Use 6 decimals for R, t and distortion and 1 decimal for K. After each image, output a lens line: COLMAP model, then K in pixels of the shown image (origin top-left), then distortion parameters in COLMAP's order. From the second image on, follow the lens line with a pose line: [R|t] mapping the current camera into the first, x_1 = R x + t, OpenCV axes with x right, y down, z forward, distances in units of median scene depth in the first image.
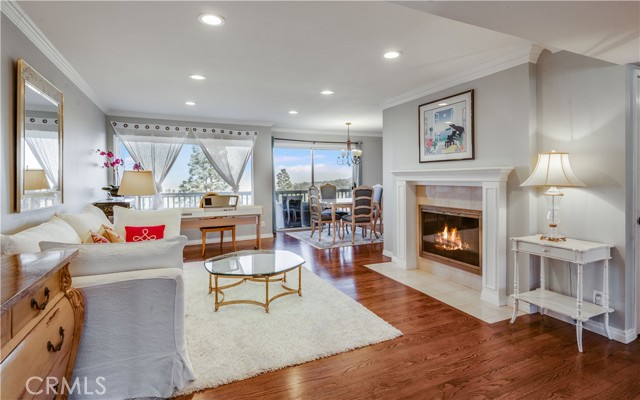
lens RADIAL K [[318.5, 0, 314.4], [0, 318.5, 177.7], [0, 0, 1]] dist [0.005767, 0.000565]
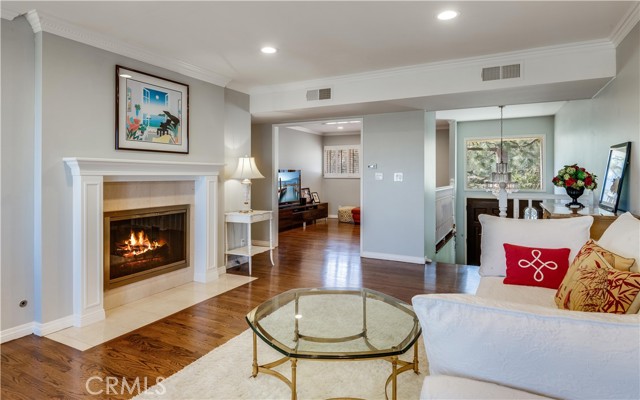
lens RADIAL K [[358.5, 0, 319.3], [0, 358.5, 174.5], [0, 0, 1]] dist [0.016099, 0.001060]
pose [[-0.610268, 0.006087, 0.792172, -0.609341], [0.003229, 0.999981, -0.005197, 0.014219], [-0.792188, -0.000614, -0.610276, 1.259417]]
